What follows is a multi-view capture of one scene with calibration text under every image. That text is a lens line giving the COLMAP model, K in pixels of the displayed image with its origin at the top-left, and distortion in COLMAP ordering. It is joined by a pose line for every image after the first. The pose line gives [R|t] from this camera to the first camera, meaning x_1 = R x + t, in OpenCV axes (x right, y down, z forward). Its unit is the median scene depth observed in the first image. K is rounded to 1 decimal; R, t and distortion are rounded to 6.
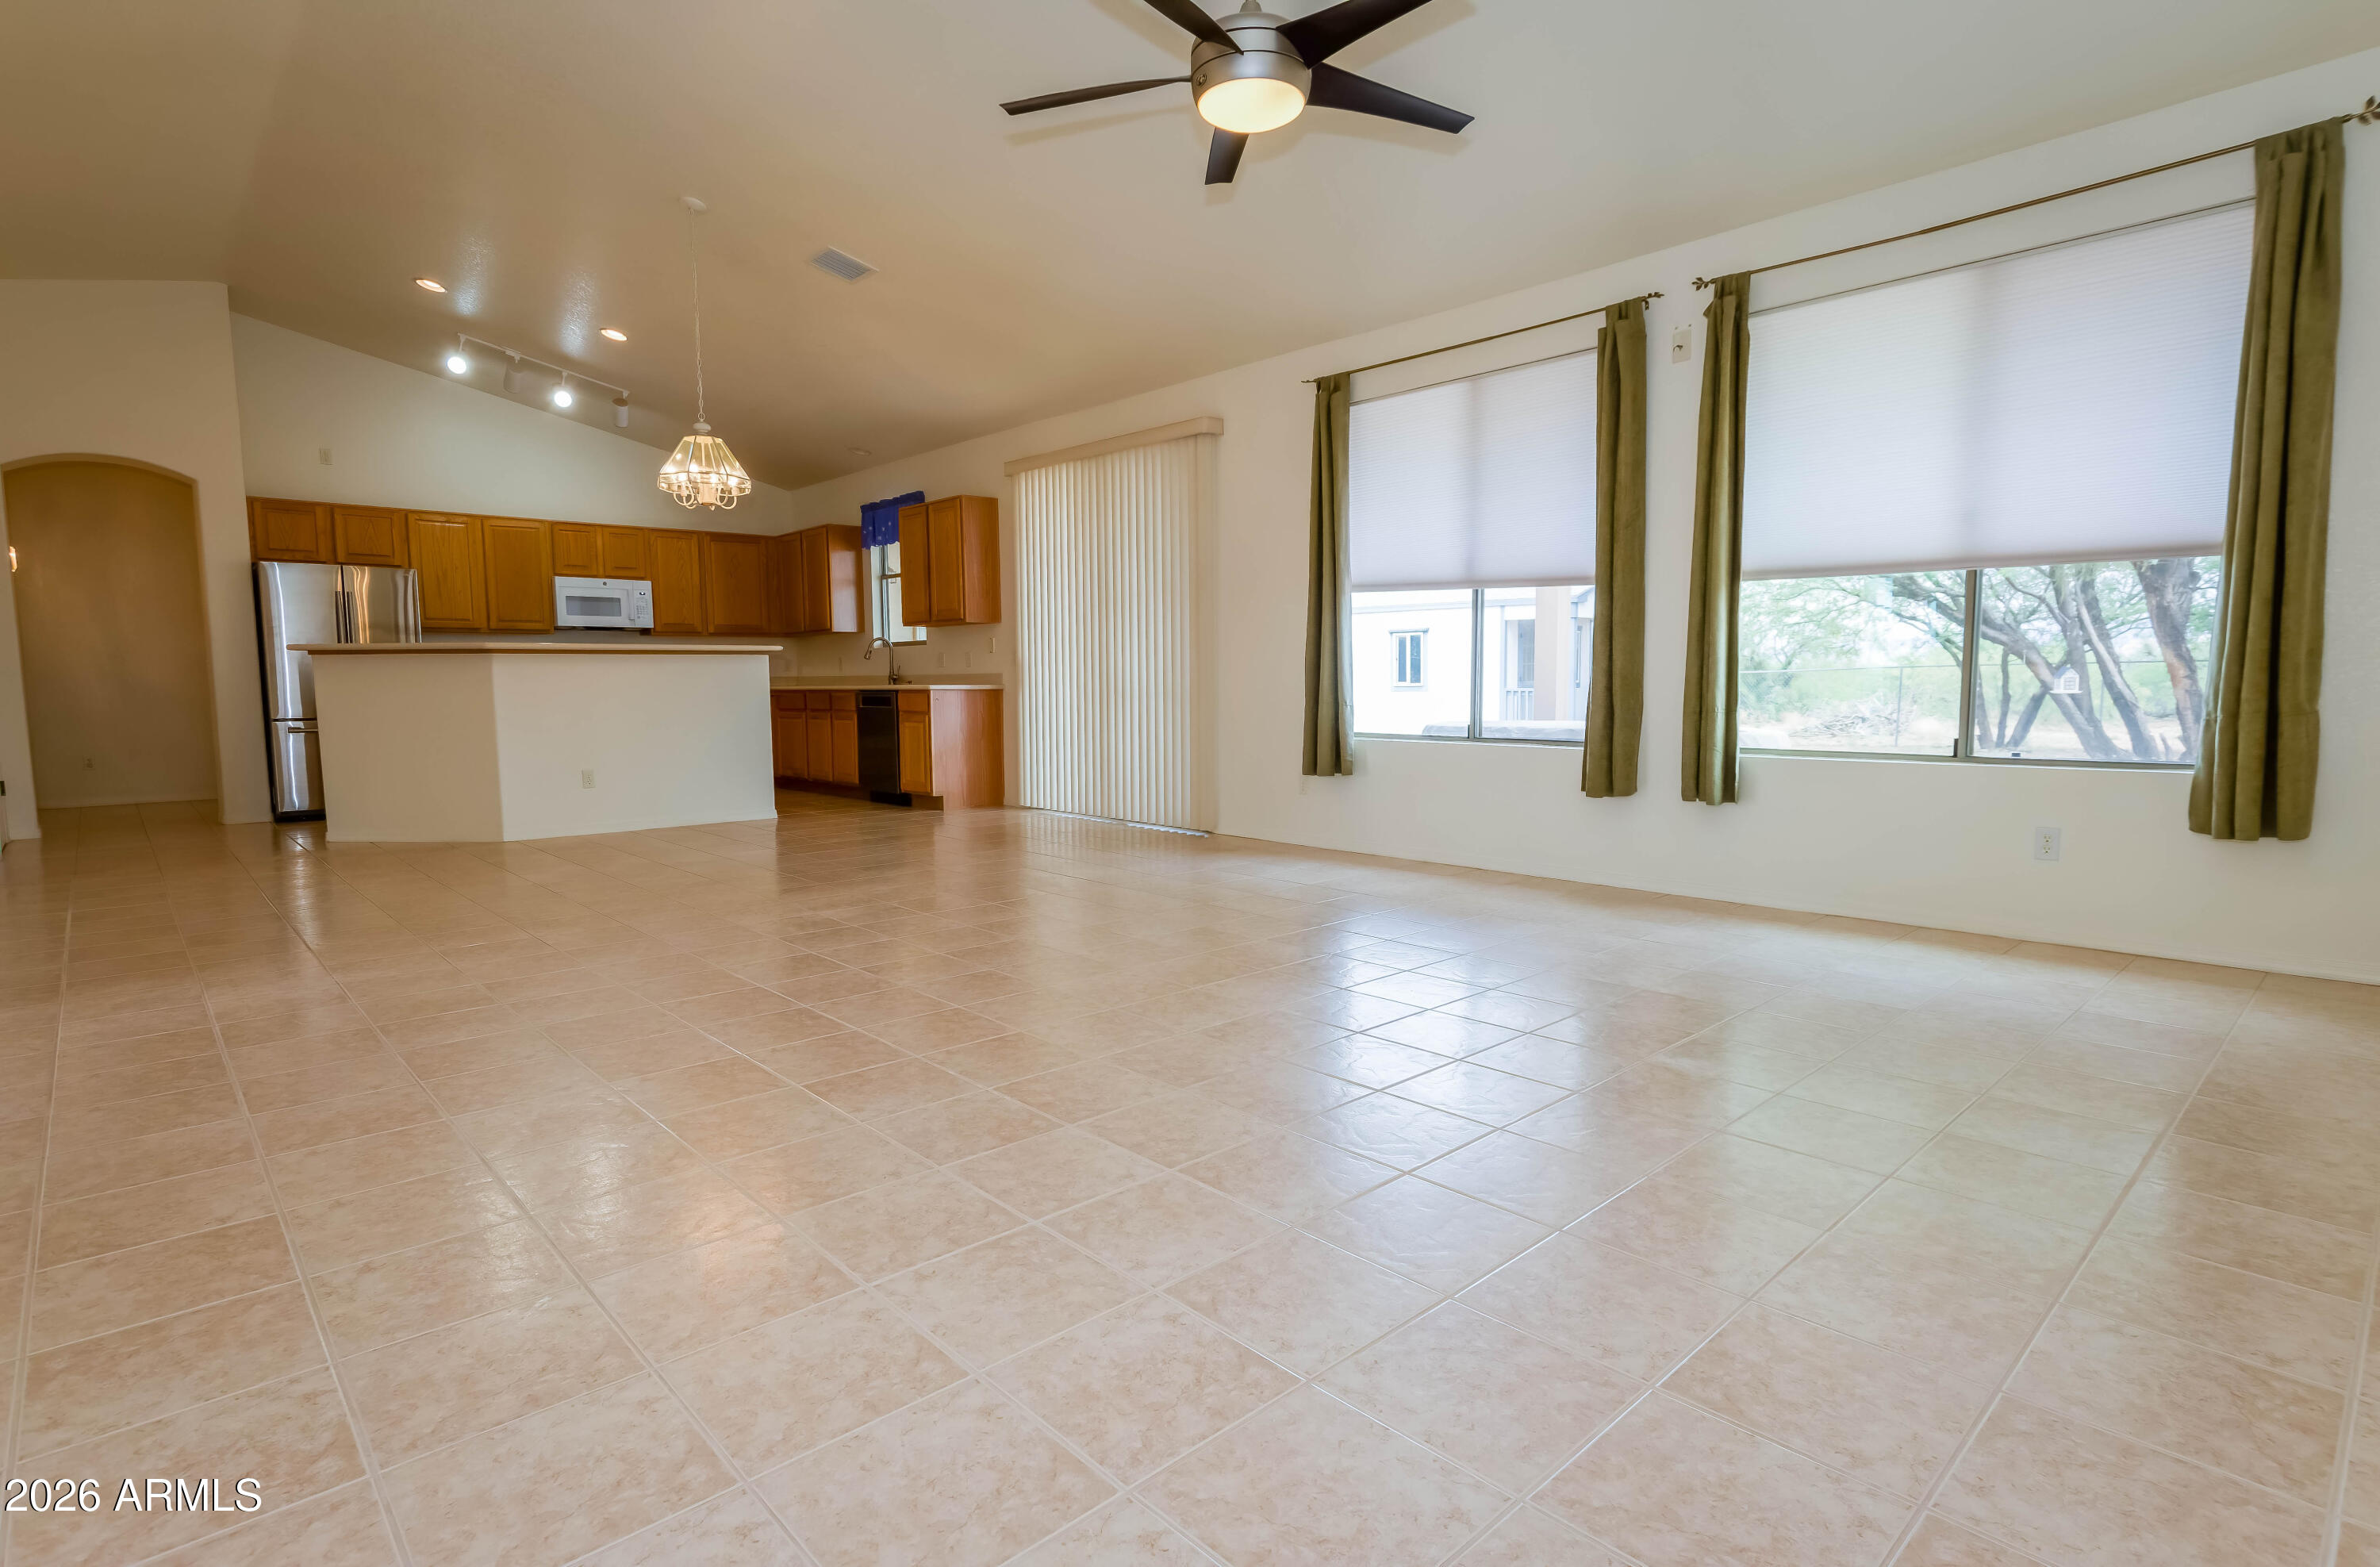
lens RADIAL K [[1173.8, 0, 1192.2], [0, 1173.8, 787.3], [0, 0, 1]] dist [-0.004996, 0.001985]
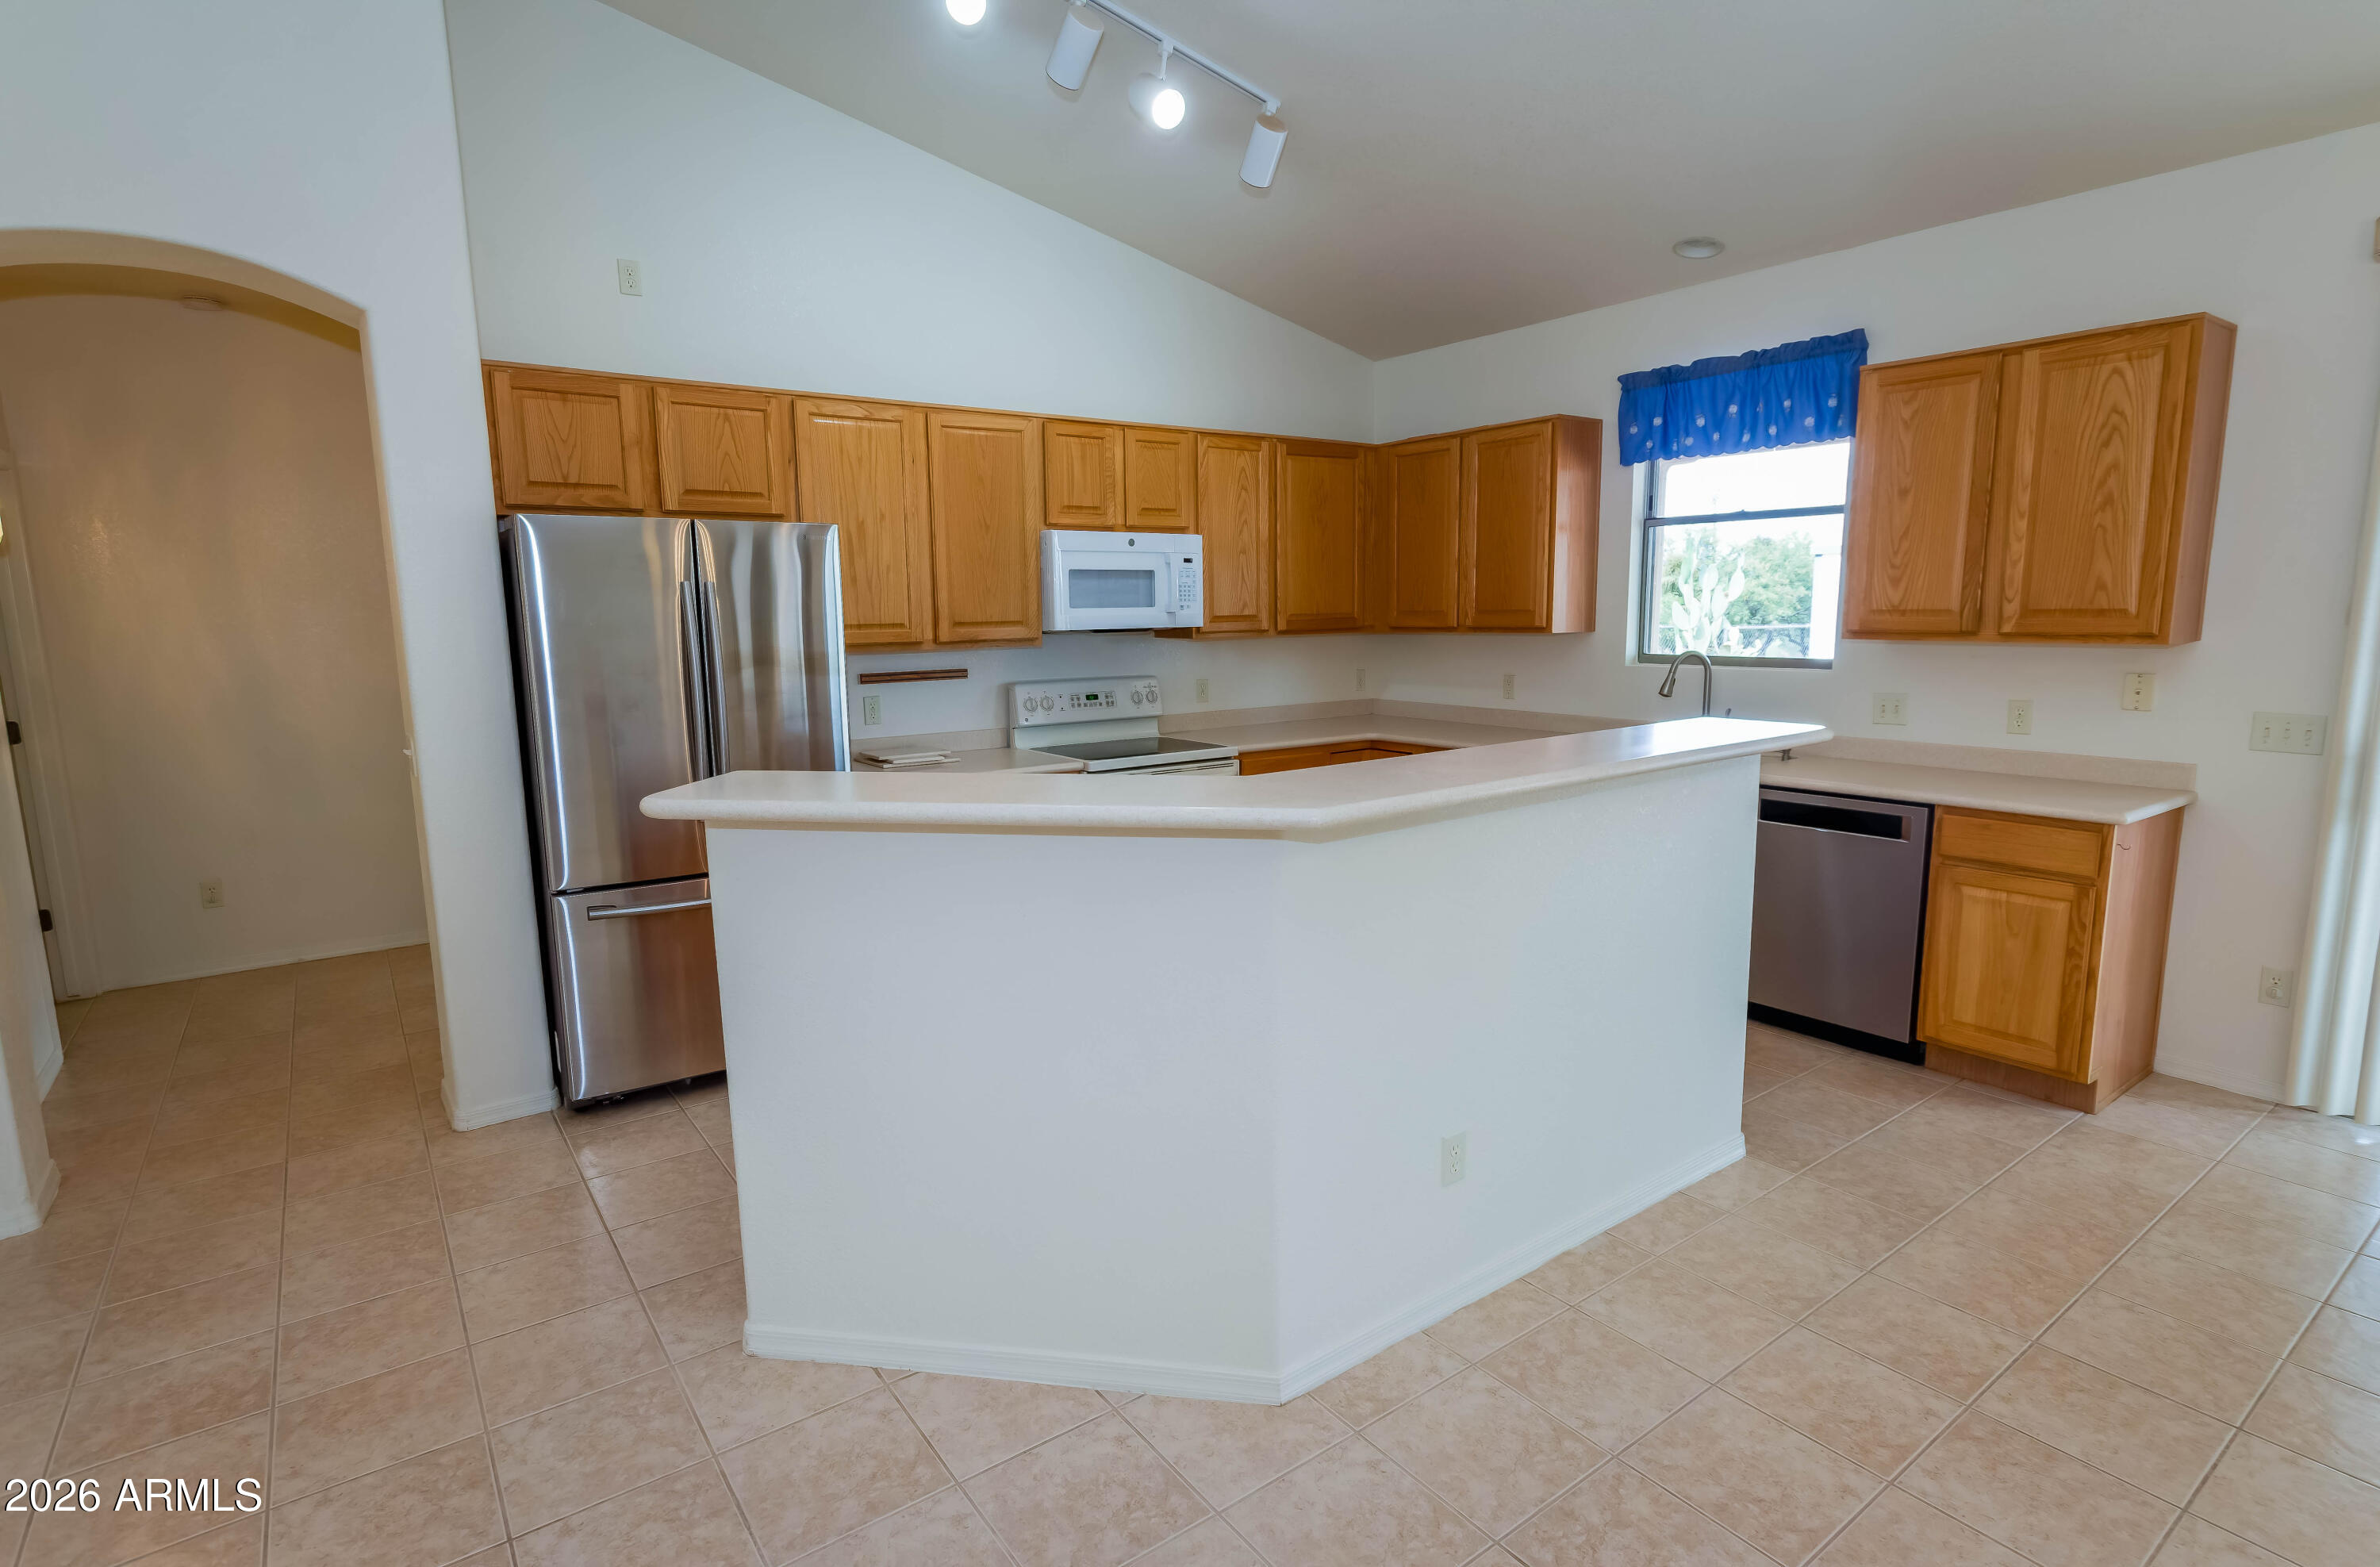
lens RADIAL K [[1173.8, 0, 1190.3], [0, 1173.8, 793.0], [0, 0, 1]] dist [-0.004996, 0.001985]
pose [[0.992803, 0.016571, -0.118609, -0.477676], [-0.008635, 0.997708, 0.067115, -0.116217], [0.119449, -0.065608, 0.990670, 0.574220]]
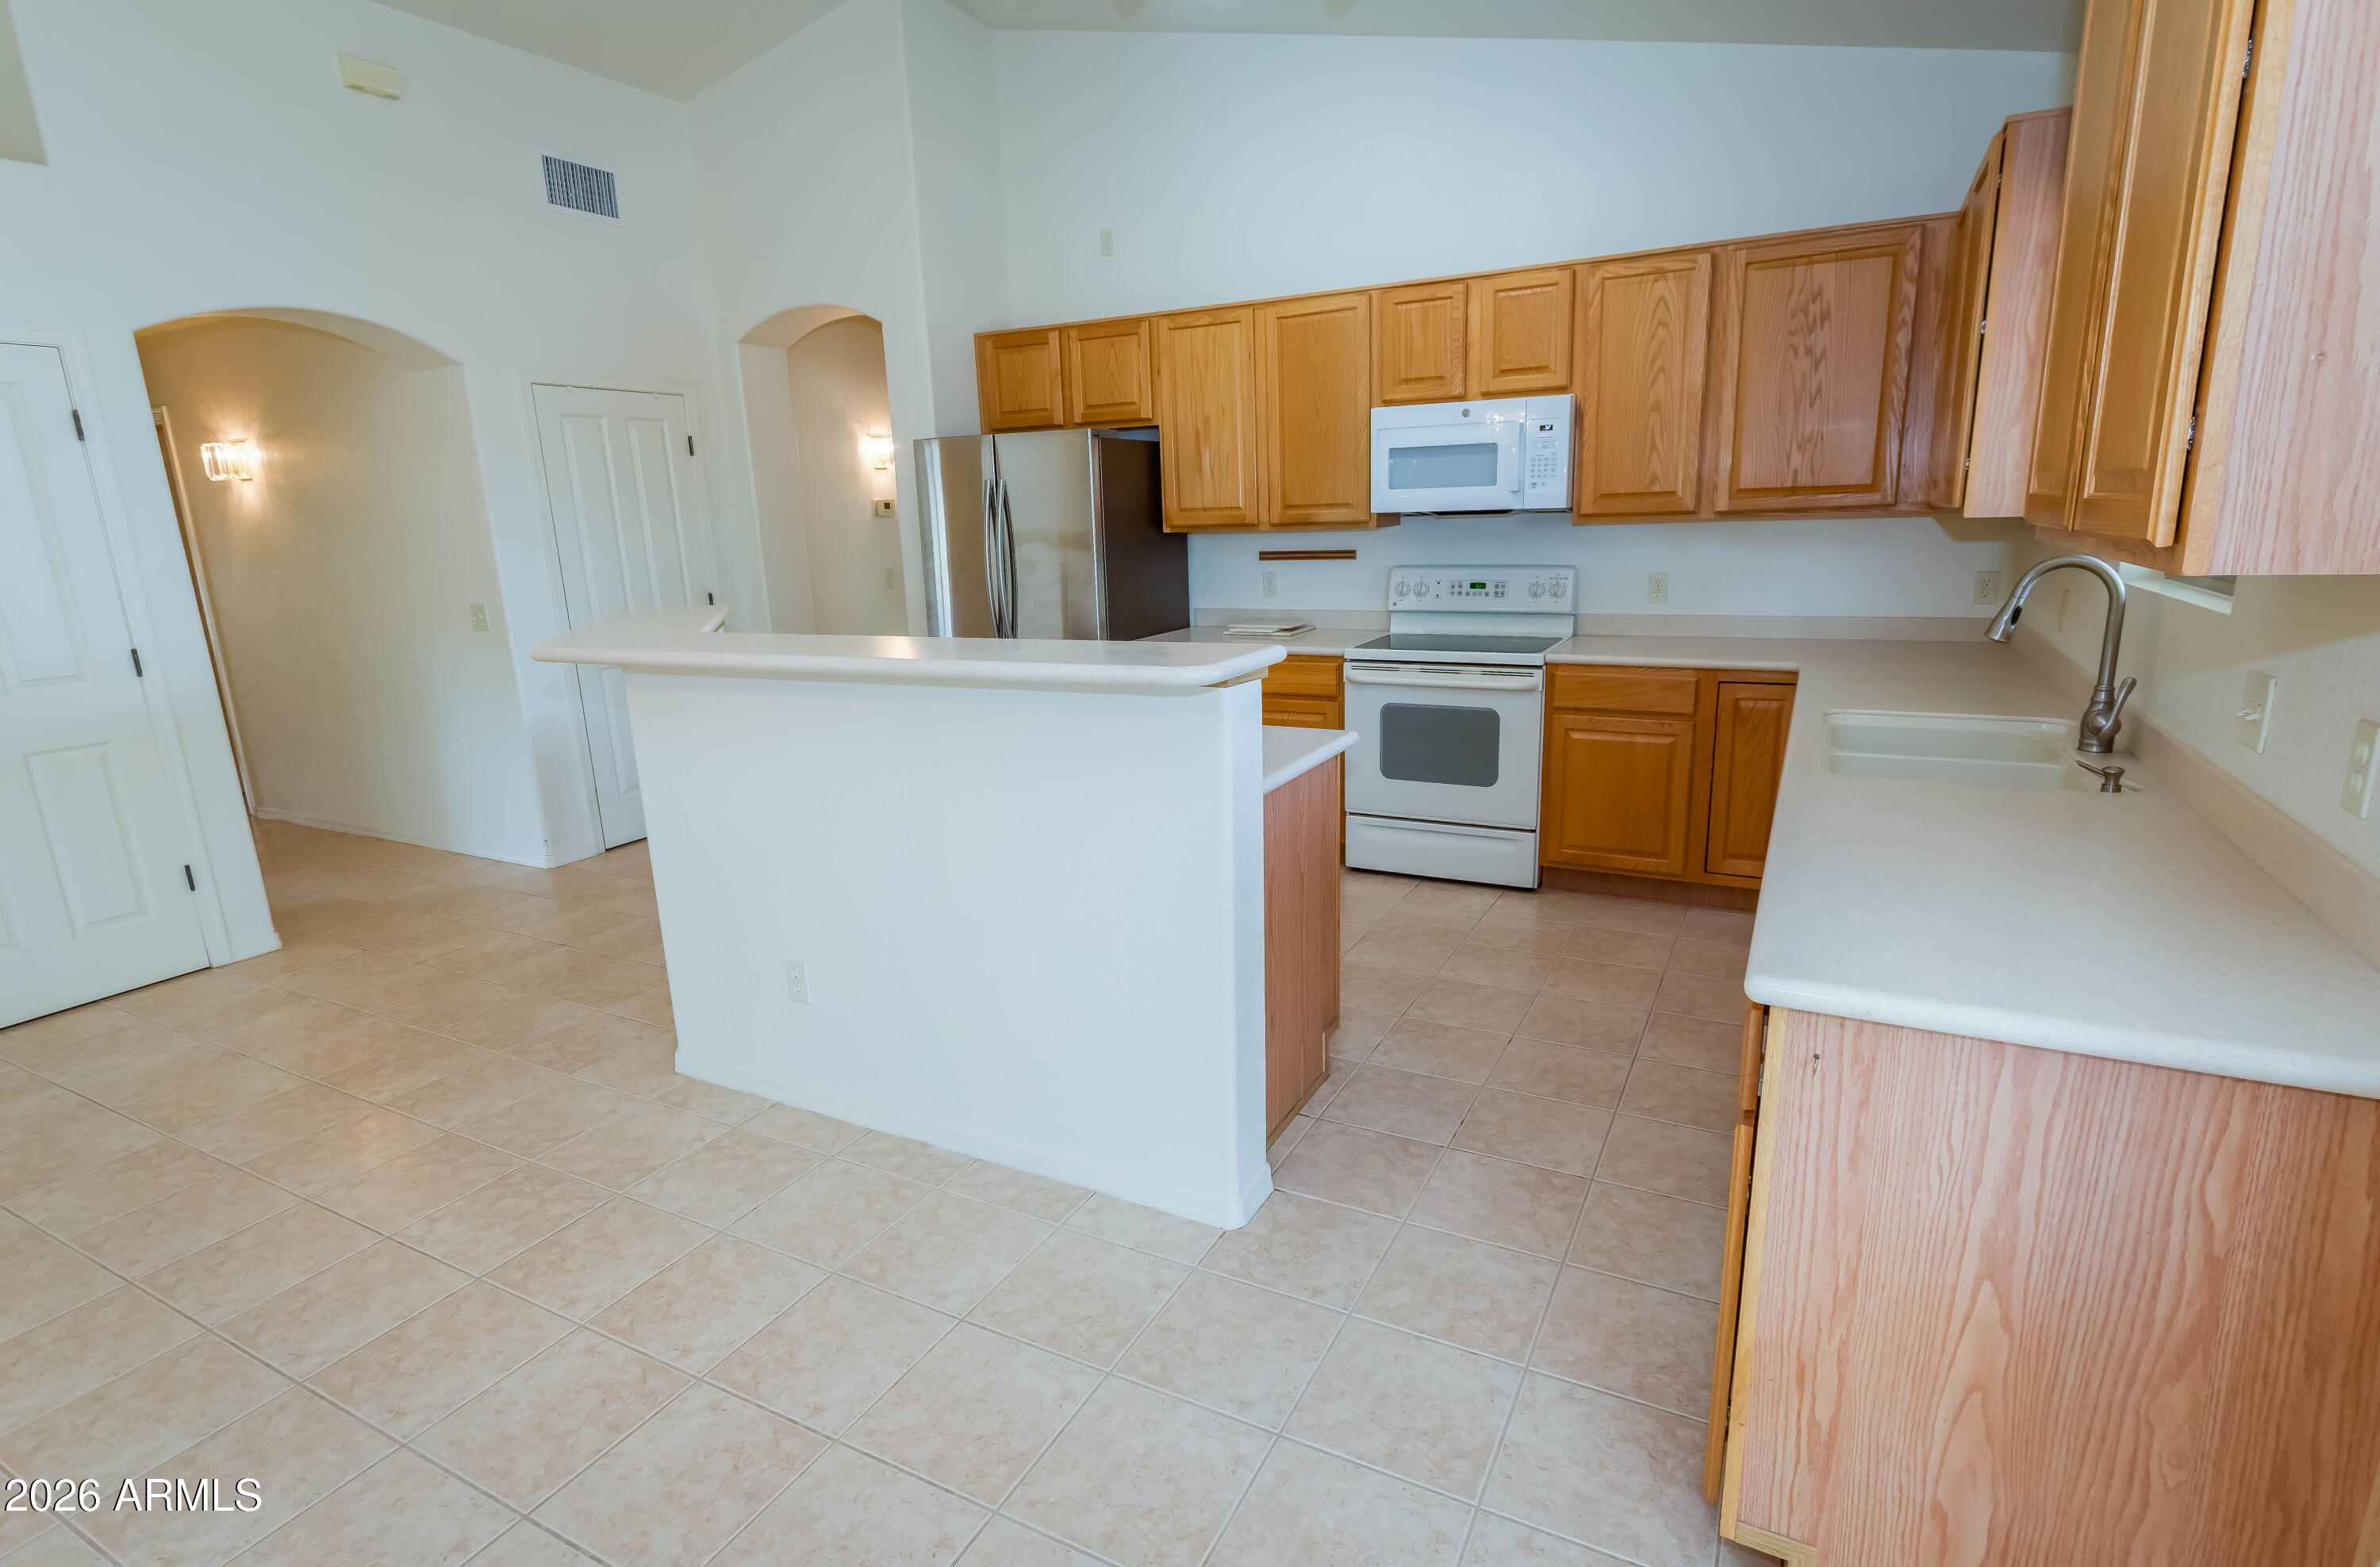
lens RADIAL K [[1173.8, 0, 1190.4], [0, 1173.8, 790.6], [0, 0, 1]] dist [-0.004996, 0.001985]
pose [[0.324864, 0.219821, -0.919860, -0.103683], [-0.060446, 0.975451, 0.211758, -0.139757], [0.943827, -0.013190, 0.330176, 0.863209]]
